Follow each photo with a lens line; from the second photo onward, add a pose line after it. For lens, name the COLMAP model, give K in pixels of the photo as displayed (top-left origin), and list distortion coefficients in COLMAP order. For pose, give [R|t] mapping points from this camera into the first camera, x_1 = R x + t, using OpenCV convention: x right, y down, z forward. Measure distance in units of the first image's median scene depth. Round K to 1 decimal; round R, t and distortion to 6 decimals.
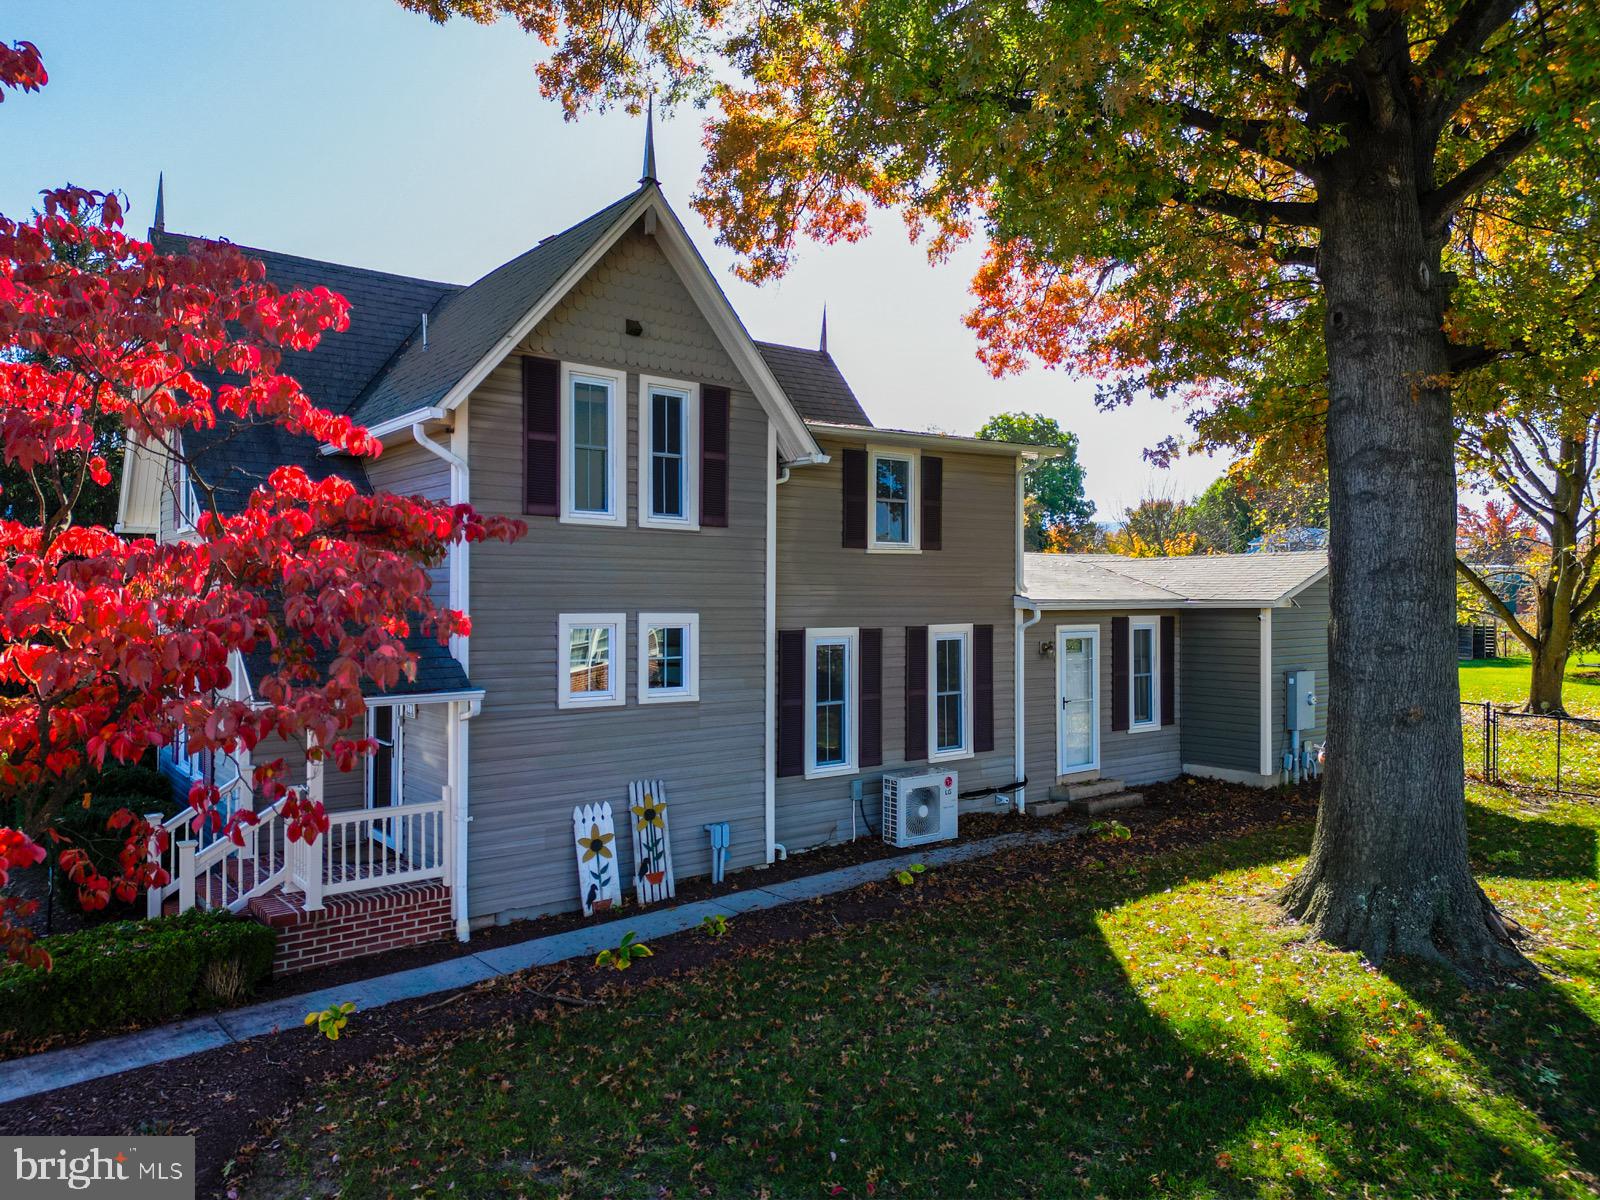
lens RADIAL K [[1114.5, 0, 800.0], [0, 1114.5, 600.0], [0, 0, 1]] dist [0.087532, -0.090422]
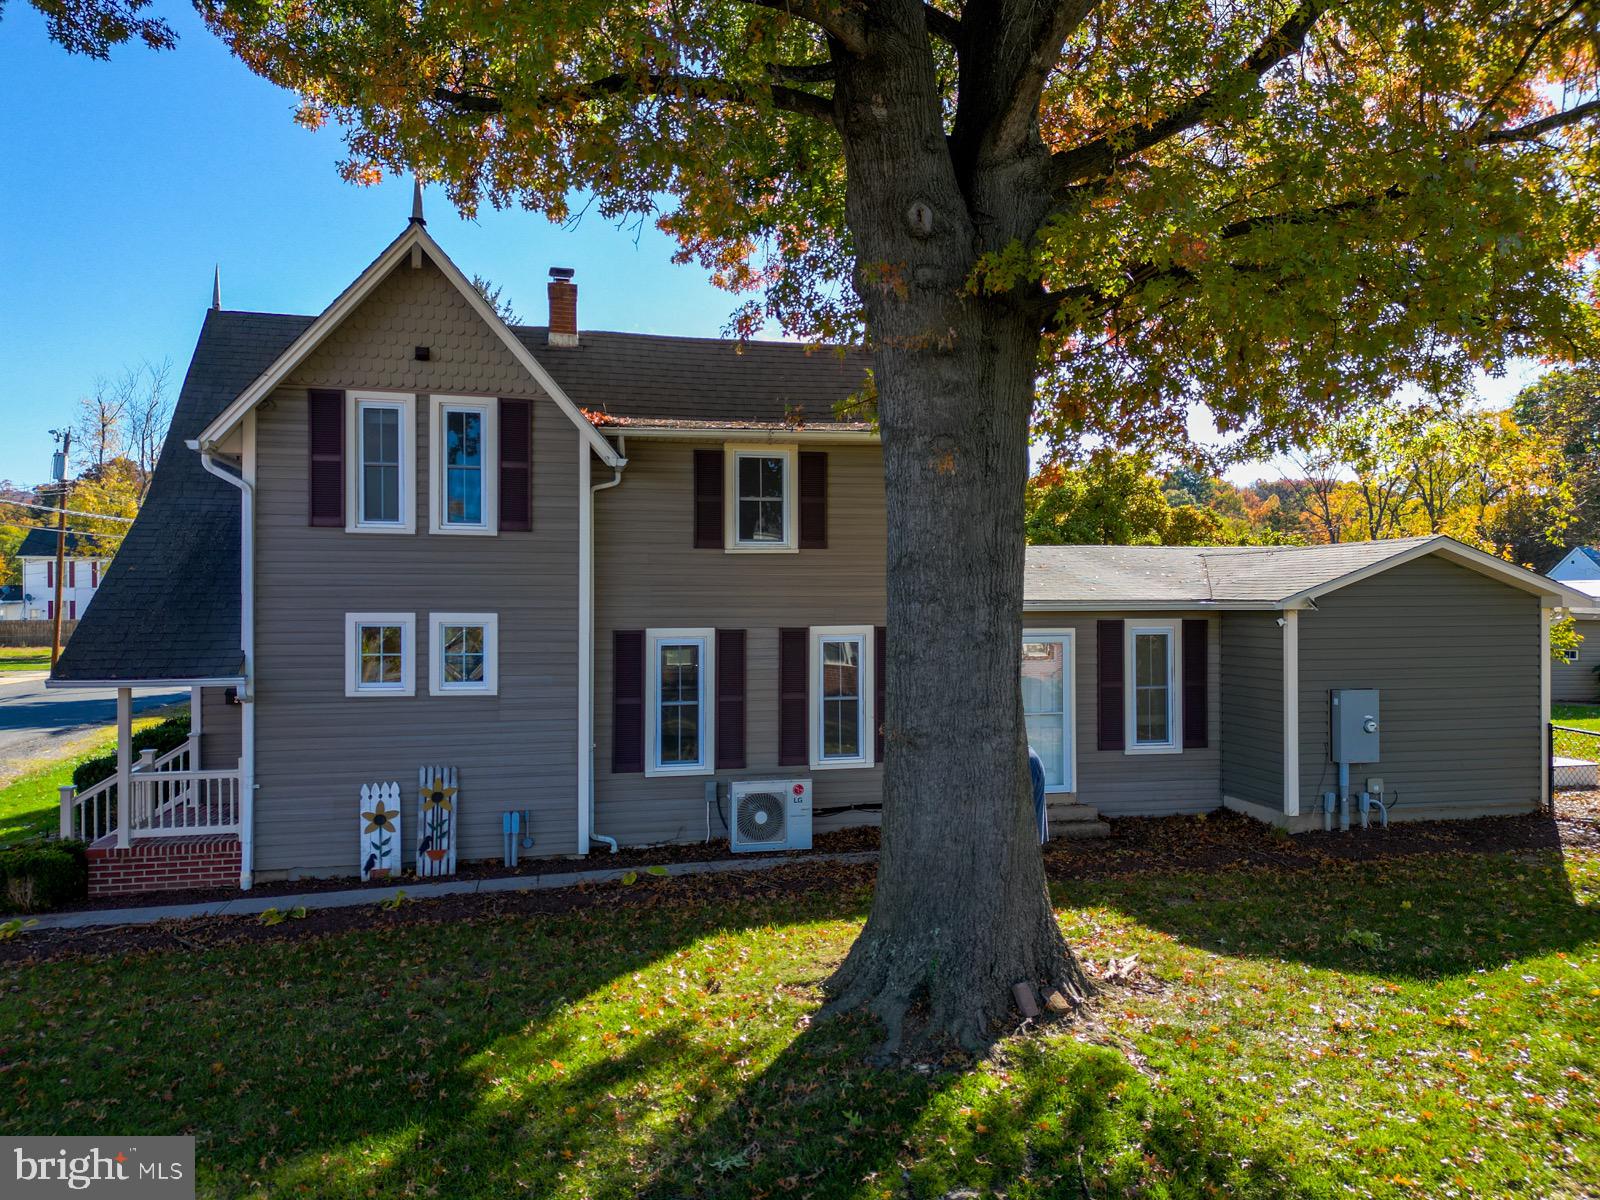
lens RADIAL K [[1114.5, 0, 800.0], [0, 1114.5, 600.0], [0, 0, 1]] dist [0.087532, -0.090422]
pose [[0.899577, 0.000256, -0.436763, 0.672168], [0.000023, 1.000000, 0.000634, -0.001297], [0.436763, -0.000580, 0.899576, 0.166587]]
